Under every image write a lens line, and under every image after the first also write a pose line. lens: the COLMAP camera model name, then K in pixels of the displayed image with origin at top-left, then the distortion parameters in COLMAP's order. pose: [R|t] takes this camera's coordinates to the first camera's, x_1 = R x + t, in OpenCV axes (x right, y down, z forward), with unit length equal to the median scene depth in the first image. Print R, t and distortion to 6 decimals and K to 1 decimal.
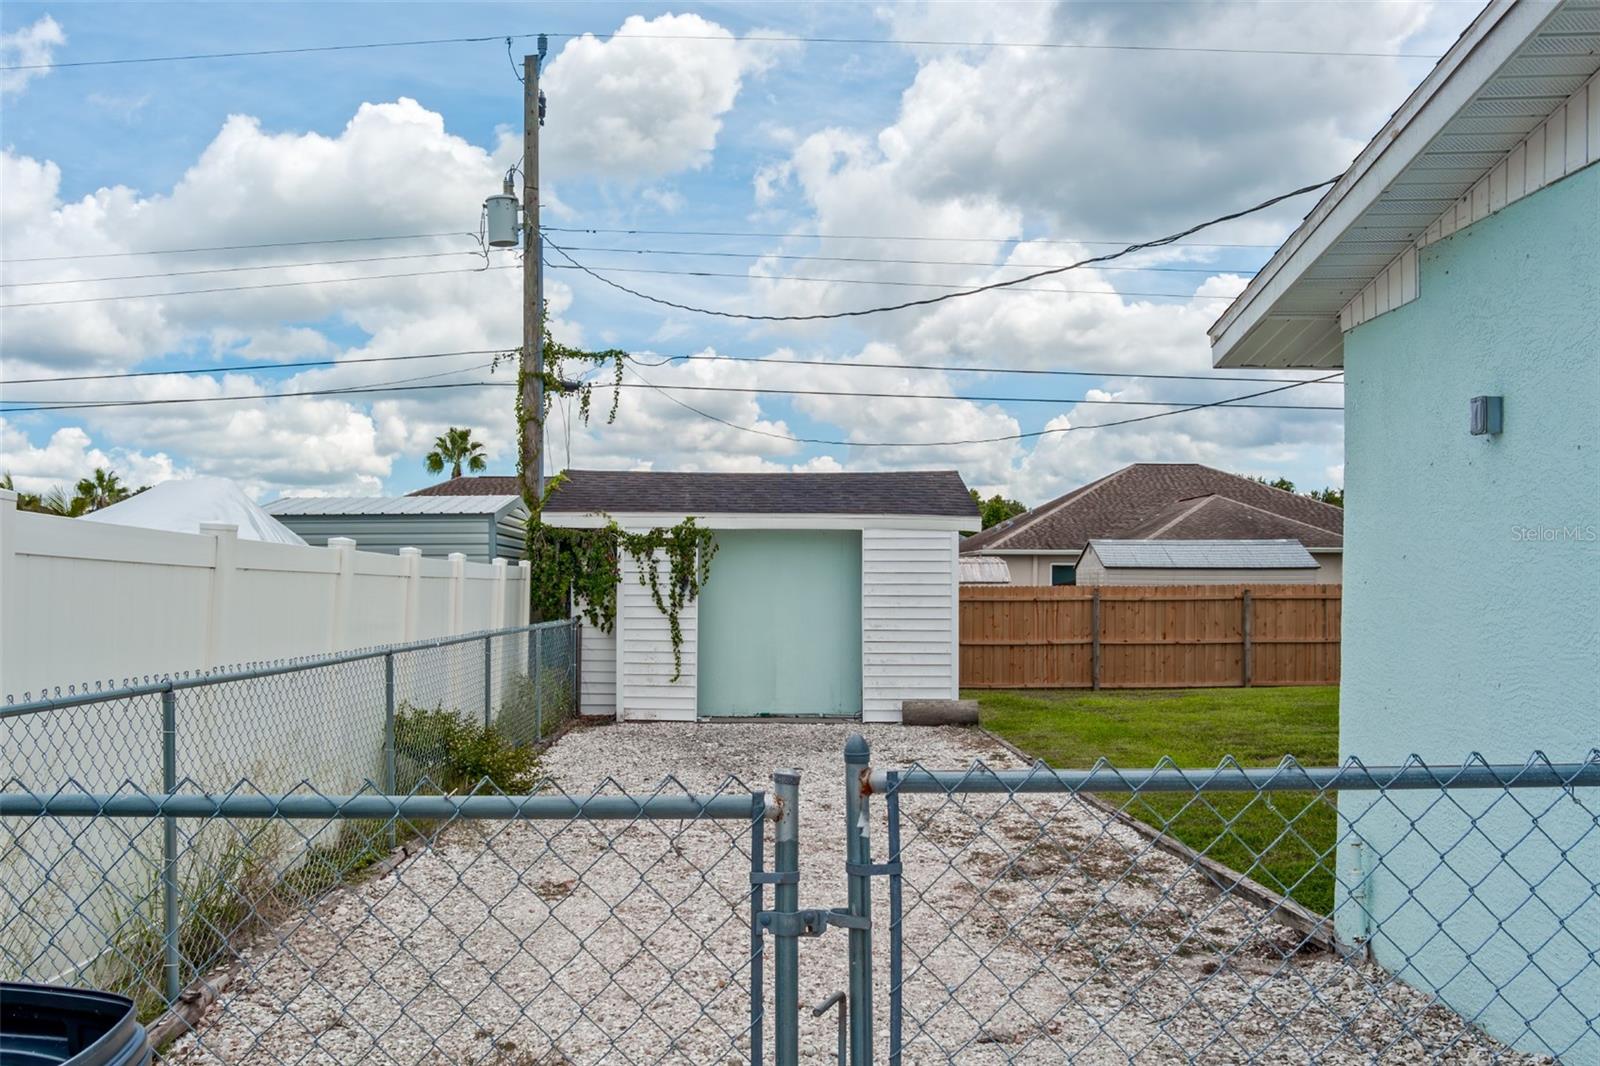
lens RADIAL K [[1318.4, 0, 791.1], [0, 1318.4, 545.1], [0, 0, 1]] dist [-0.075526, 0.009191]
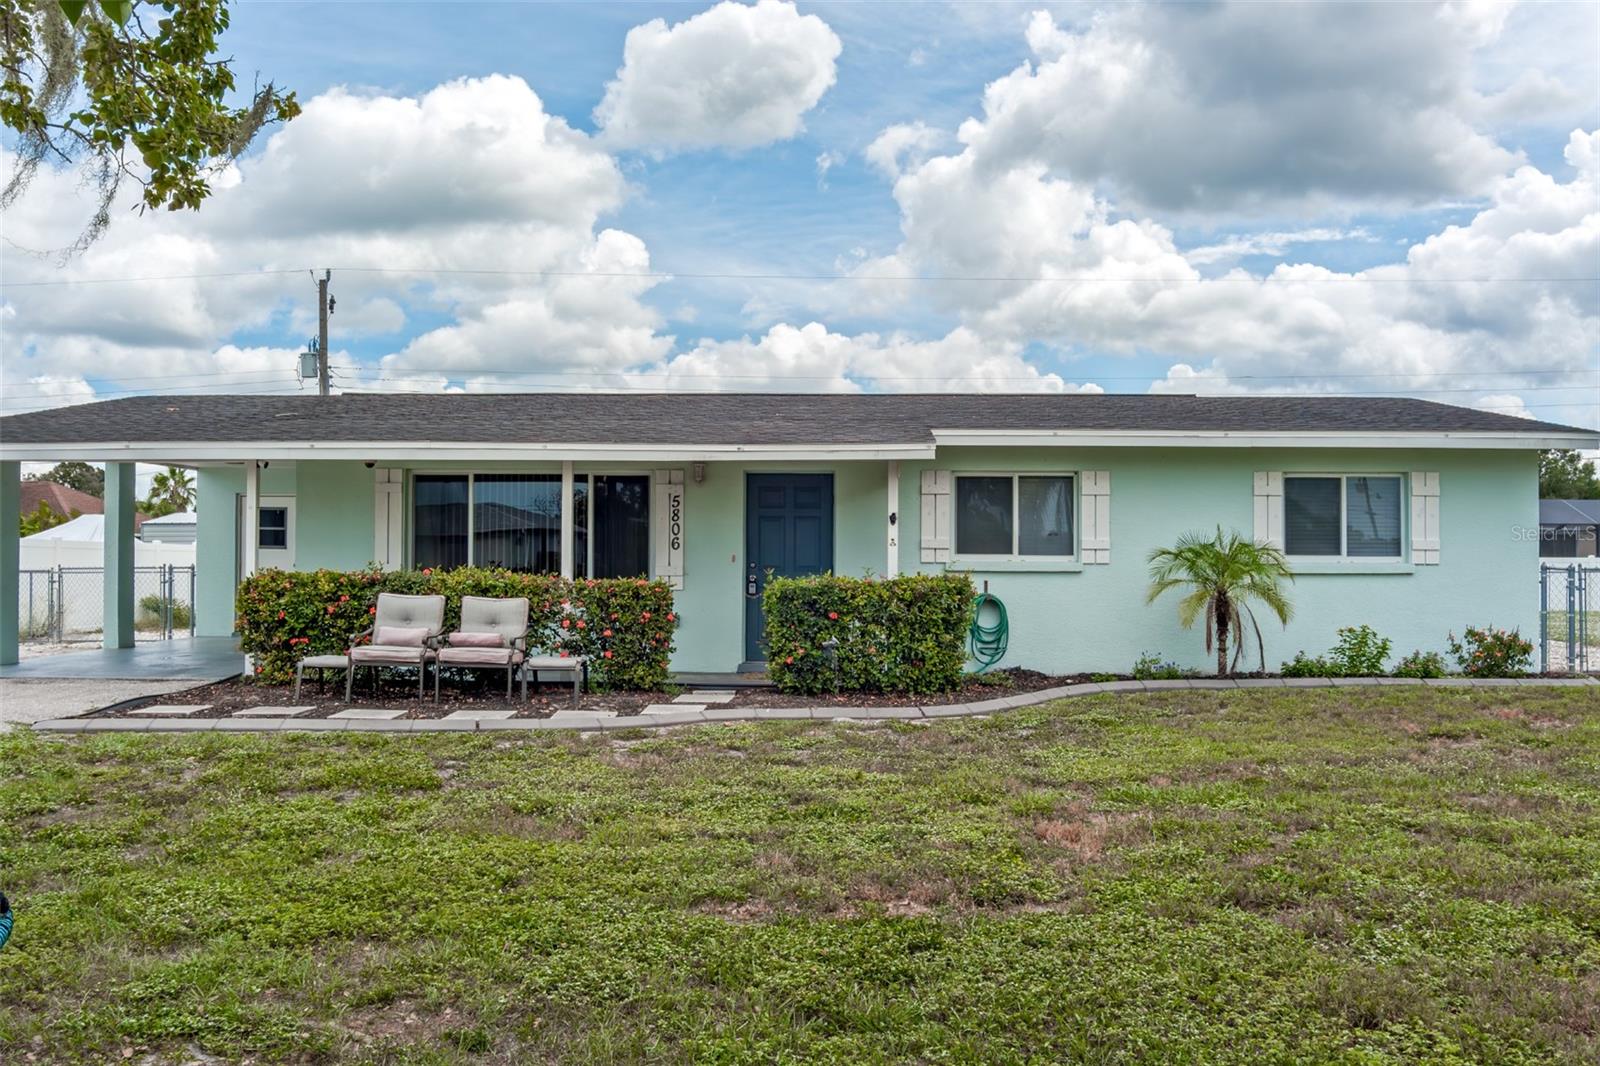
lens RADIAL K [[1318.4, 0, 802.5], [0, 1318.4, 530.1], [0, 0, 1]] dist [-0.075526, 0.009191]
pose [[0.998675, 0.008307, -0.050779, 0.828351], [-0.008479, 0.999959, -0.003178, -0.014036], [0.050750, 0.003604, 0.998705, -1.190954]]
